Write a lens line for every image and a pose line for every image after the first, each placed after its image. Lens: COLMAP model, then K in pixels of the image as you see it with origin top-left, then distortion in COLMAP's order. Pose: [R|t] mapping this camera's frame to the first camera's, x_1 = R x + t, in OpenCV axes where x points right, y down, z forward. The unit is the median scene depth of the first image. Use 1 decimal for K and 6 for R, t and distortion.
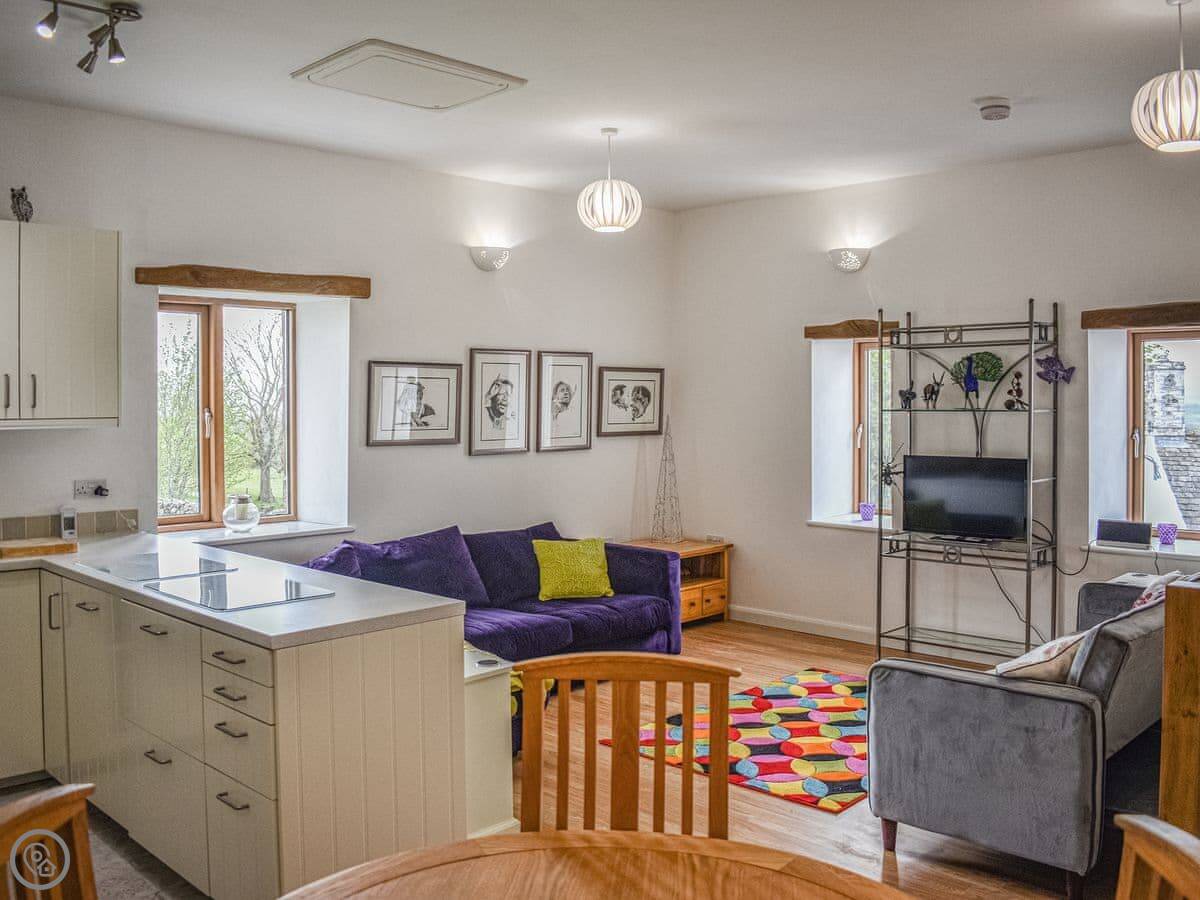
lens RADIAL K [[1038.1, 0, 598.9], [0, 1038.1, 408.3], [0, 0, 1]] dist [-0.070811, -0.005289]
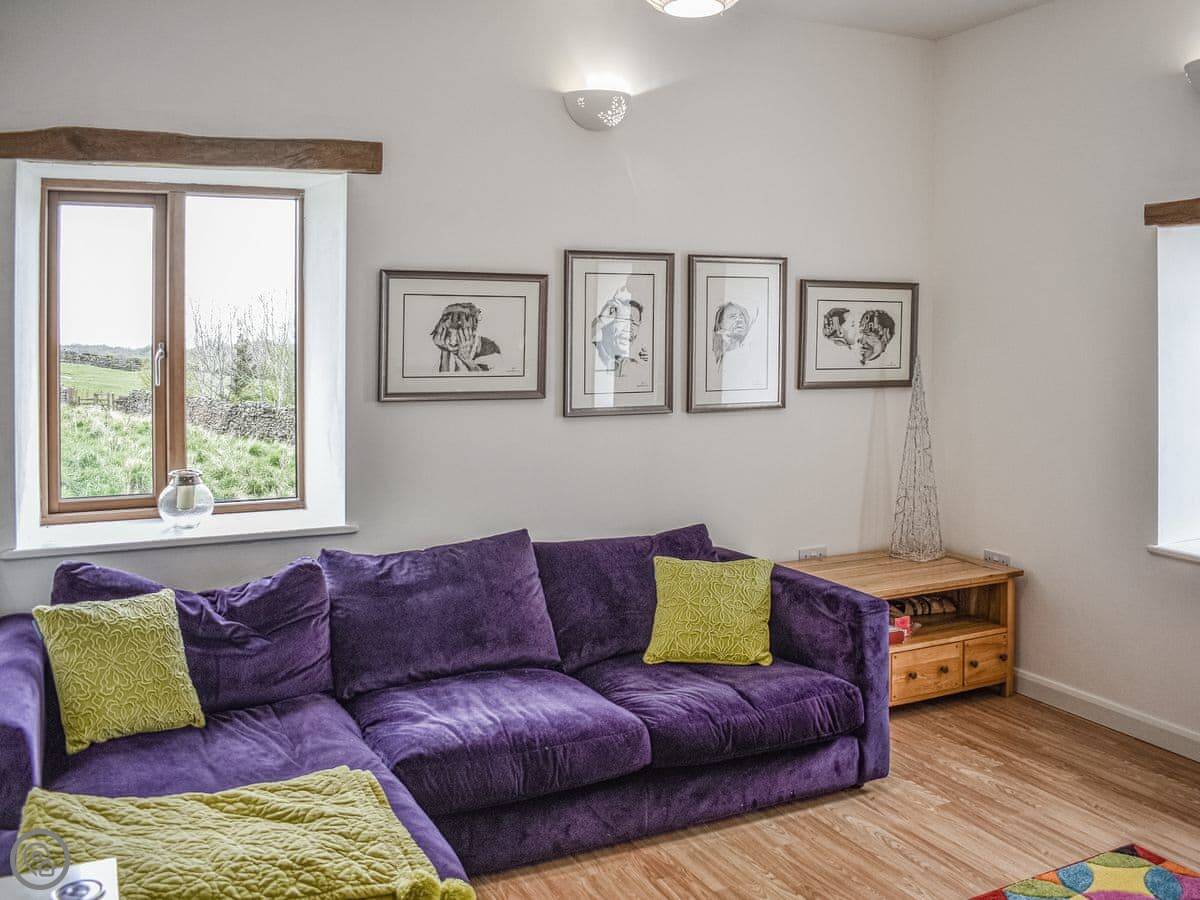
lens RADIAL K [[1091.2, 0, 581.7], [0, 1091.2, 335.7], [0, 0, 1]] dist [-0.077090, 0.005547]
pose [[0.938645, 0.001317, -0.344882, 0.124099], [-0.004003, 0.999967, -0.007075, -0.000487], [0.344861, 0.008021, 0.938620, 0.387583]]
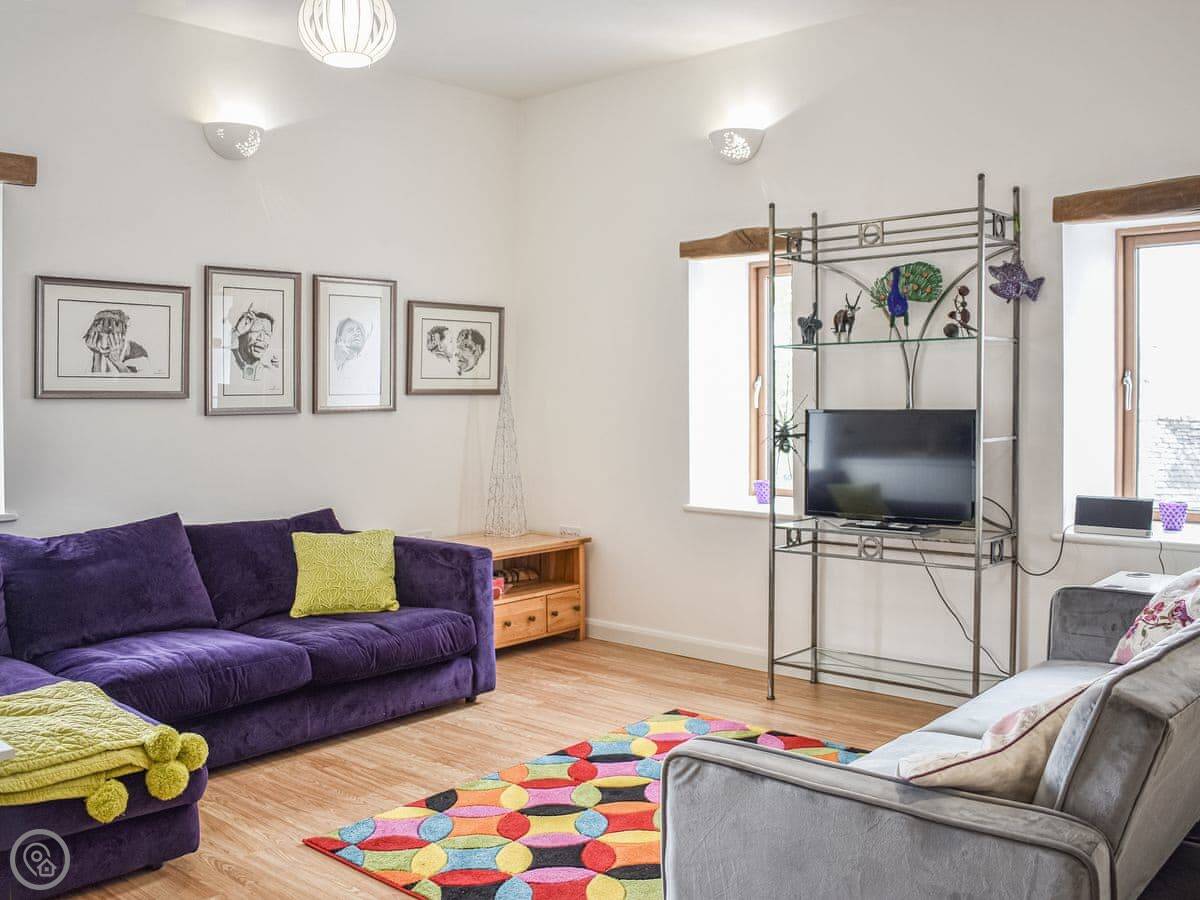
lens RADIAL K [[1099.8, 0, 581.2], [0, 1099.8, 431.5], [0, 0, 1]] dist [-0.082052, 0.002770]
pose [[0.999251, -0.006382, 0.038176, 0.111128], [0.005372, 0.999634, 0.026508, 0.039501], [-0.038331, -0.026283, 0.998919, 0.248734]]
